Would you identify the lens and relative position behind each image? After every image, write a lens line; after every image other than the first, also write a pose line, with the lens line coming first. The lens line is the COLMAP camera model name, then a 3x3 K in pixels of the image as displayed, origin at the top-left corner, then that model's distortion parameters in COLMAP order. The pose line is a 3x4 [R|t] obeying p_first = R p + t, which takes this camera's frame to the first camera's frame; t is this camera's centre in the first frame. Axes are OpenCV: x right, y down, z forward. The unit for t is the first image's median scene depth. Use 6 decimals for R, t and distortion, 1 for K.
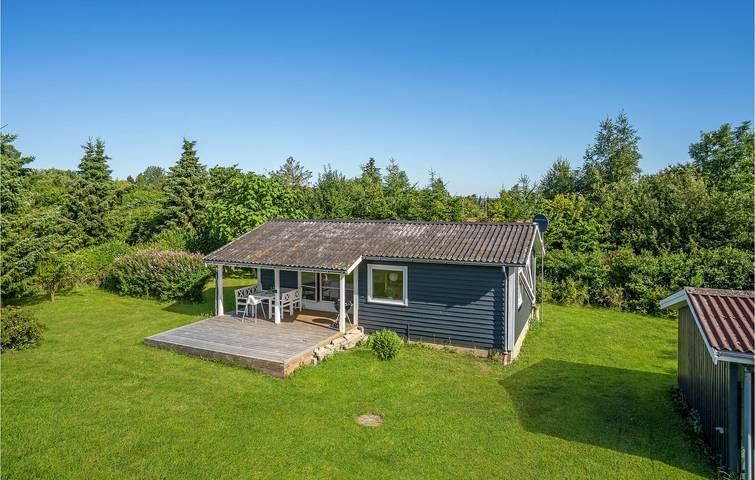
lens RADIAL K [[444.6, 0, 378.4], [0, 444.6, 213.5], [0, 0, 1]] dist [-0.026198, 0.000474]
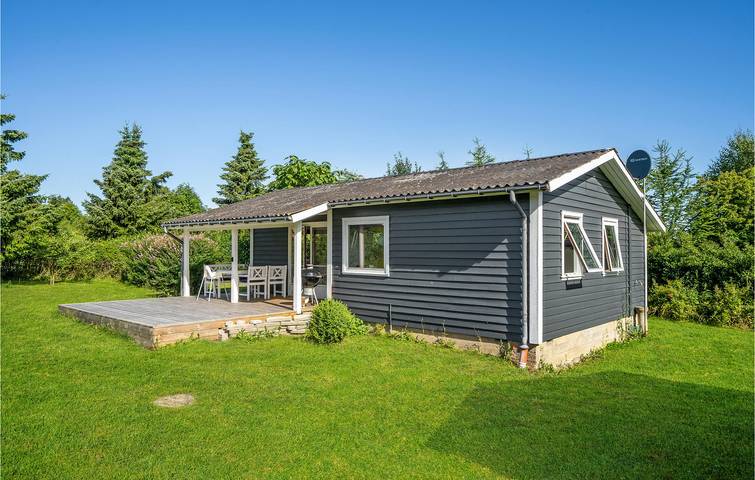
lens RADIAL K [[493.7, 0, 377.5], [0, 493.7, 240.0], [0, 0, 1]] dist [0.004783, 0.001161]
pose [[0.954437, -0.001383, -0.298409, 0.256117], [-0.008534, 0.999454, -0.031927, 0.170797], [0.298290, 0.033019, 0.953904, 0.283742]]
